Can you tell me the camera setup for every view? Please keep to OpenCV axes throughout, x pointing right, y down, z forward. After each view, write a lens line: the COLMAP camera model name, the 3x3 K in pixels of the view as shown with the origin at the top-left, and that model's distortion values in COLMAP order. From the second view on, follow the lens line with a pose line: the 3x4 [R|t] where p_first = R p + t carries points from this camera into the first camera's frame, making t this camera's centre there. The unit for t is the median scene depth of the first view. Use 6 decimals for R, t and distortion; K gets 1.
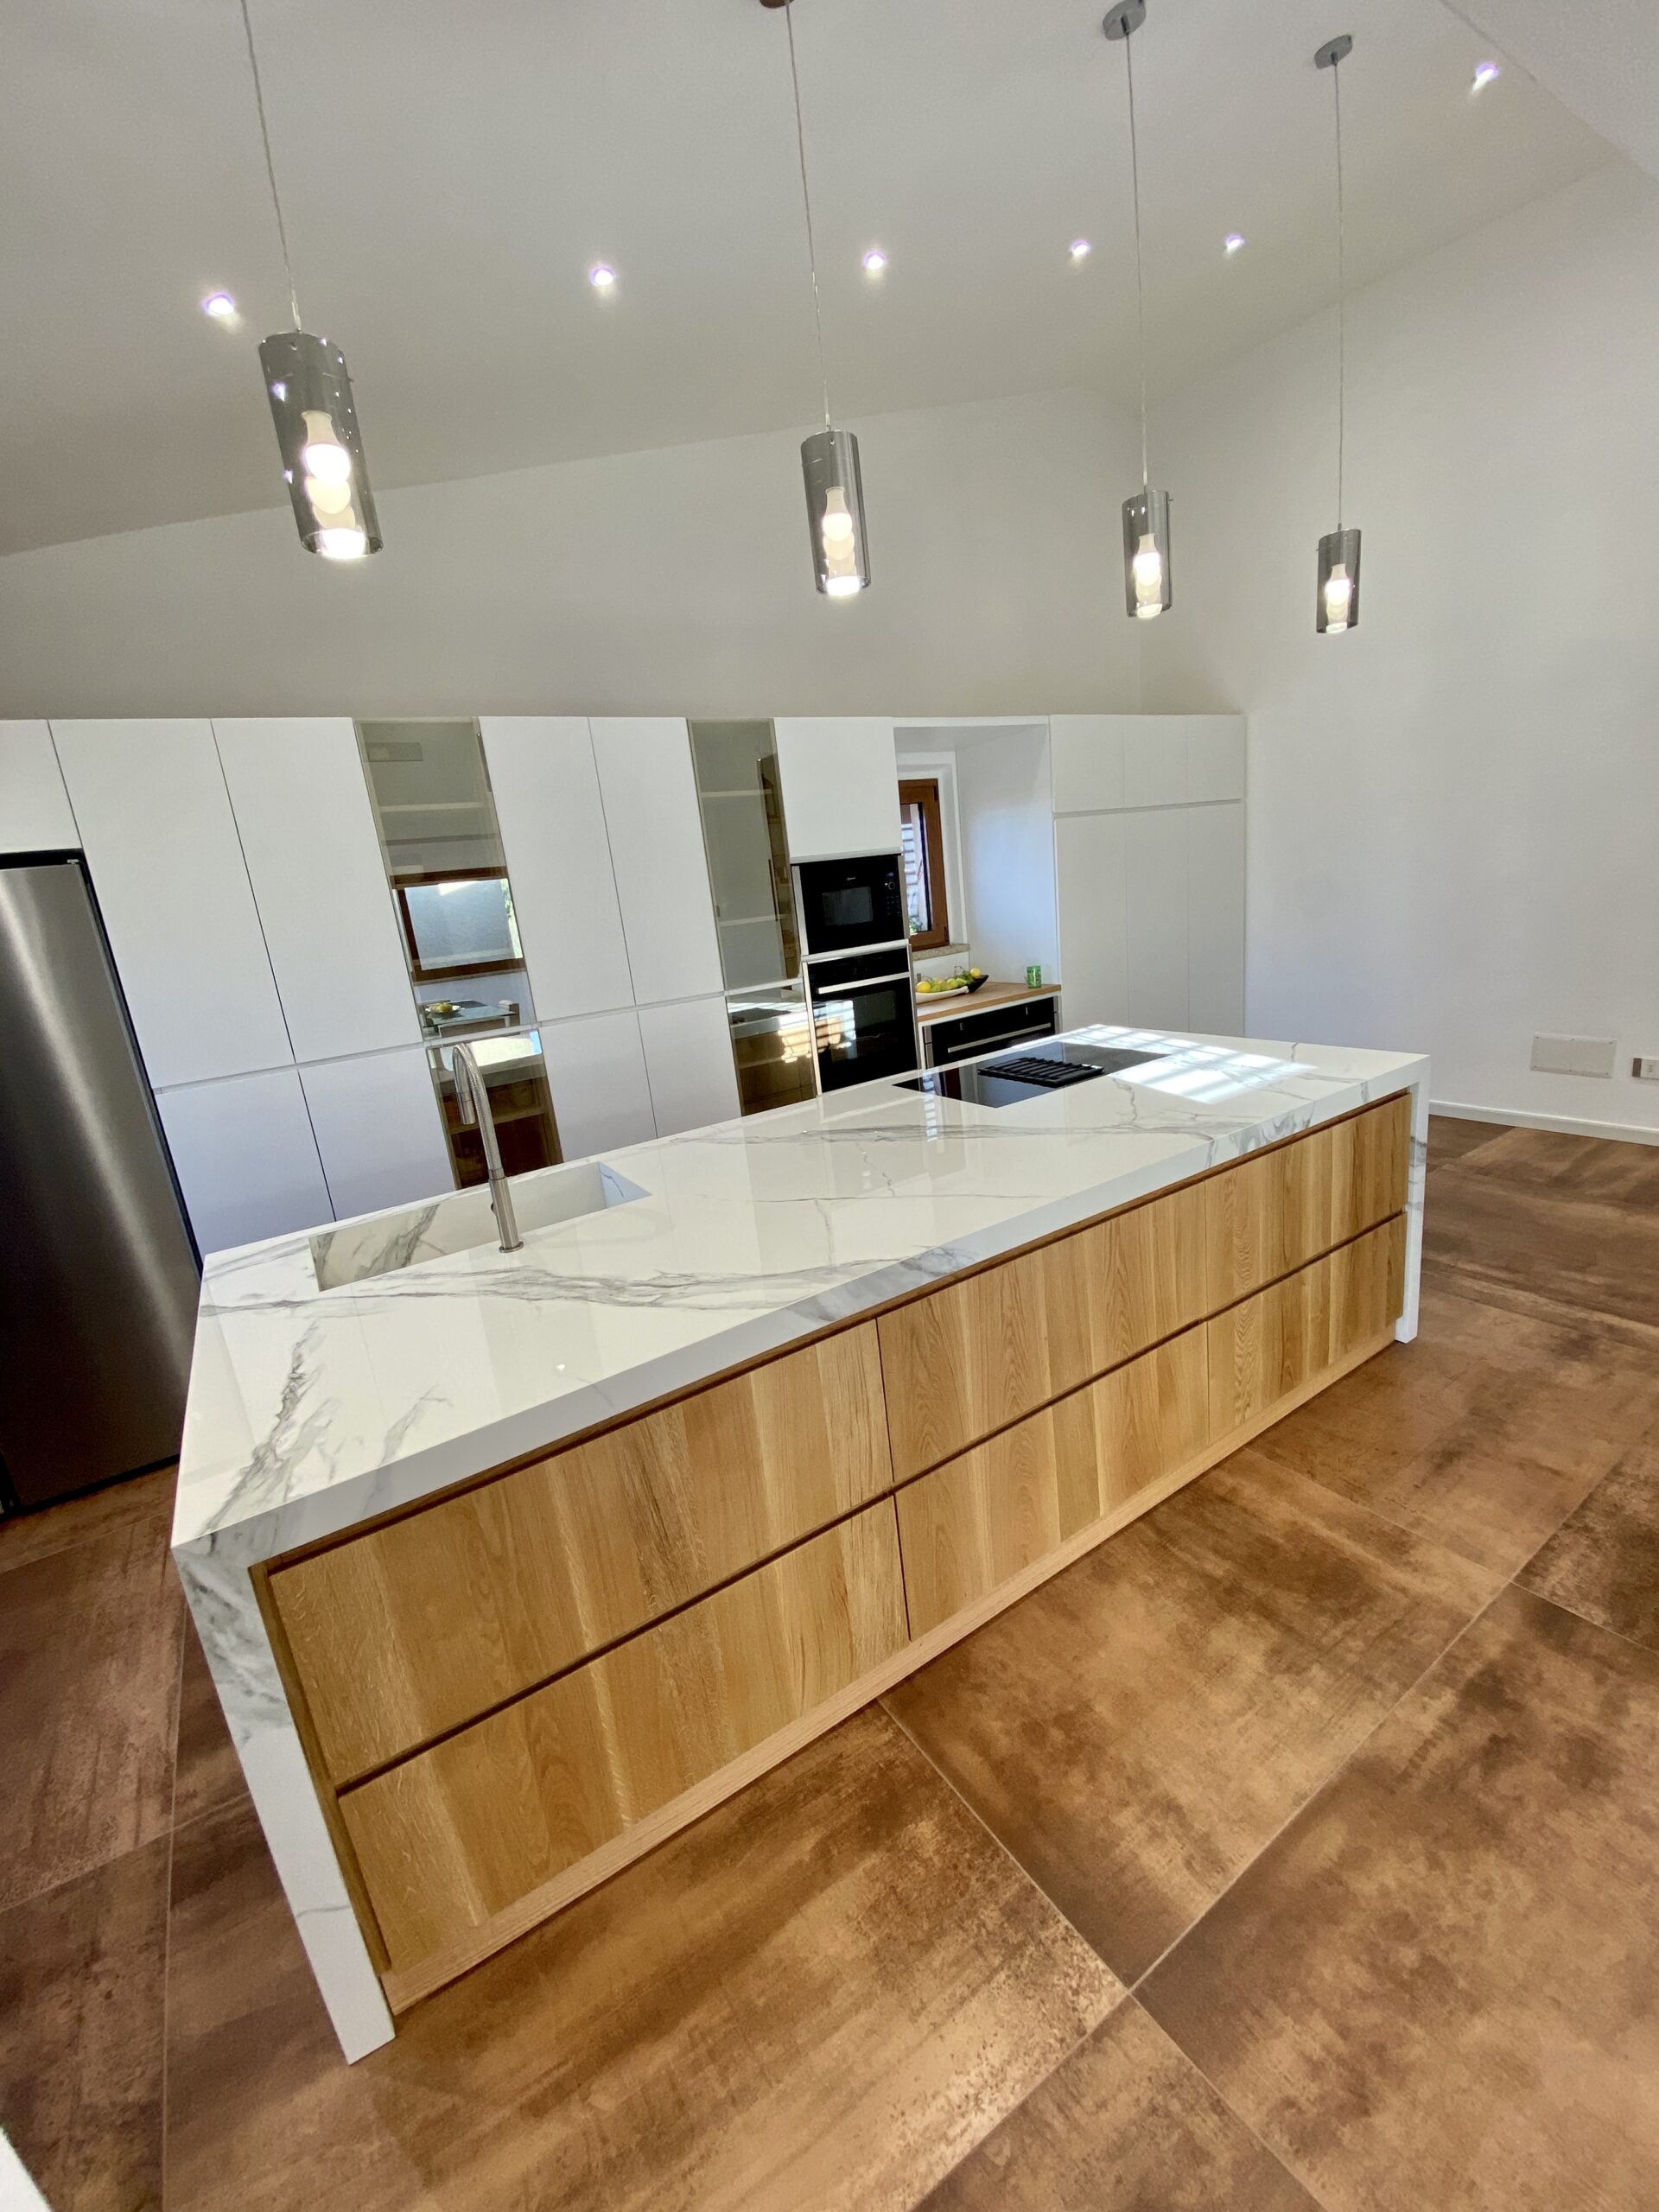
lens RADIAL K [[909.0, 0, 826.2], [0, 909.0, 1095.0], [0, 0, 1]] dist [-0.021805, 0.000078]
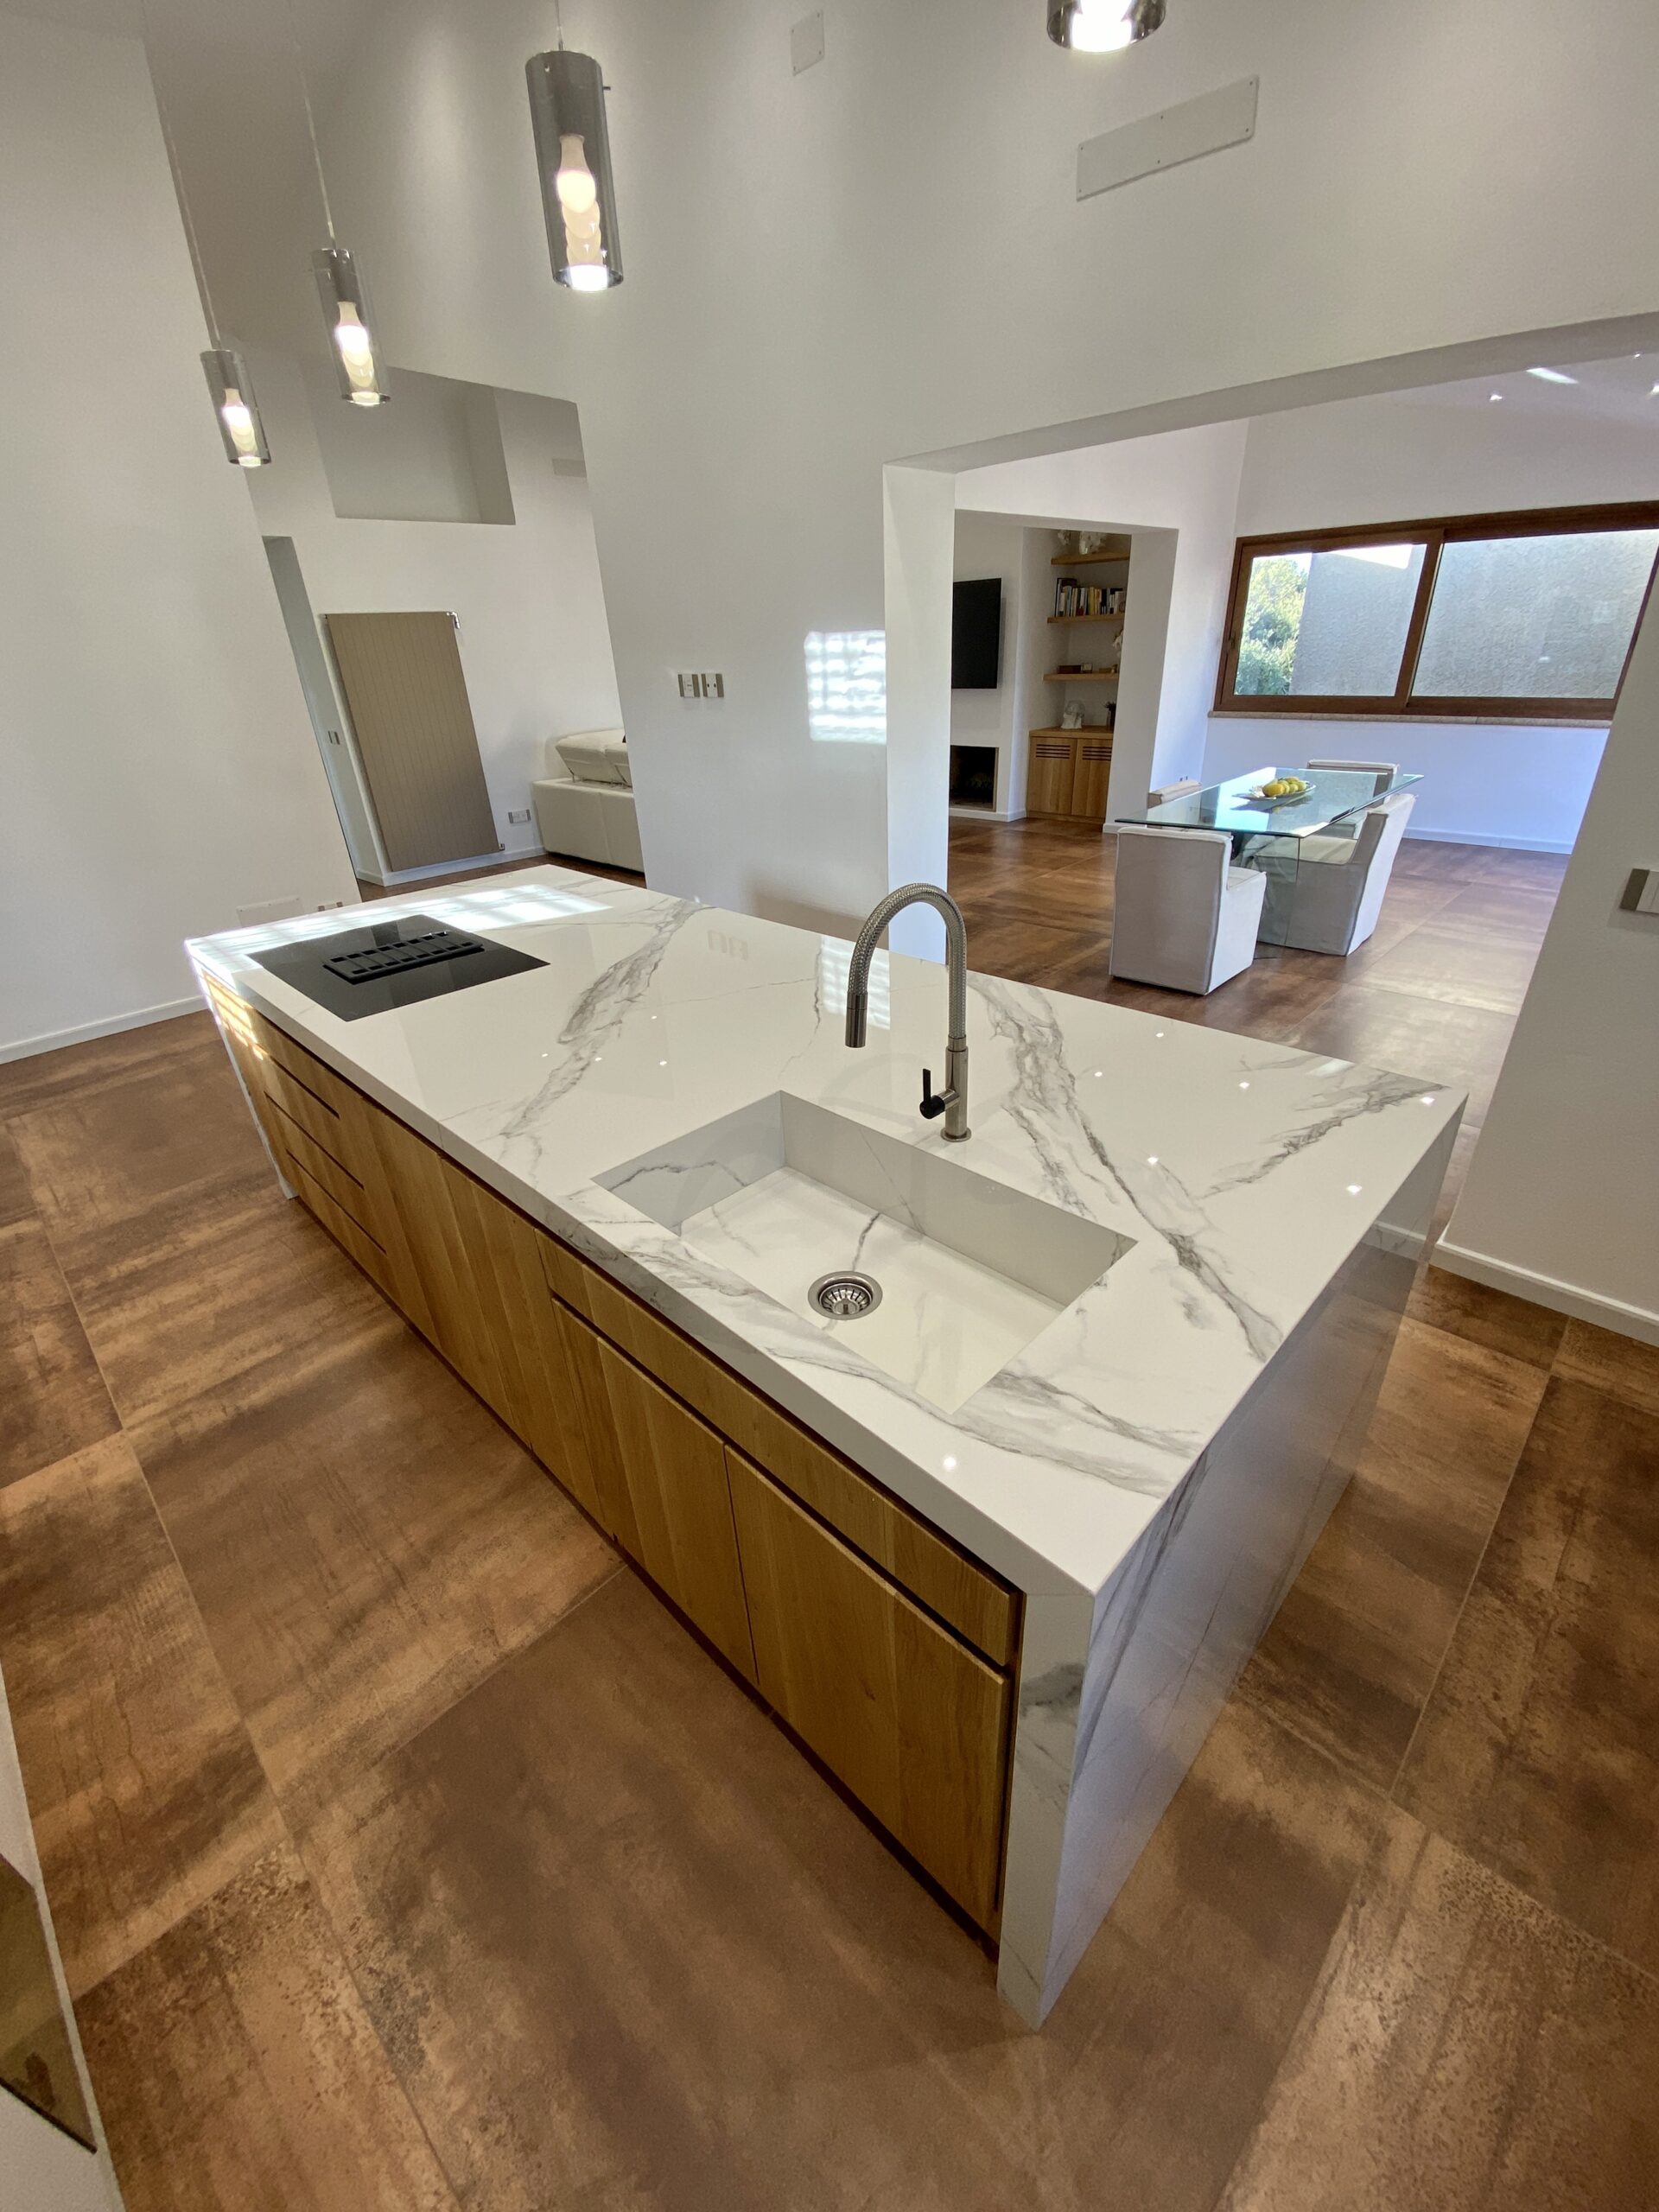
lens RADIAL K [[896.1, 0, 841.2], [0, 896.1, 1101.7], [0, 0, 1]] dist [0.026384, -0.025286]
pose [[-0.220204, -0.344211, 0.912704, -1.114810], [0.293442, 0.868955, 0.398509, -0.209979], [-0.930270, 0.355579, -0.090341, 1.259450]]
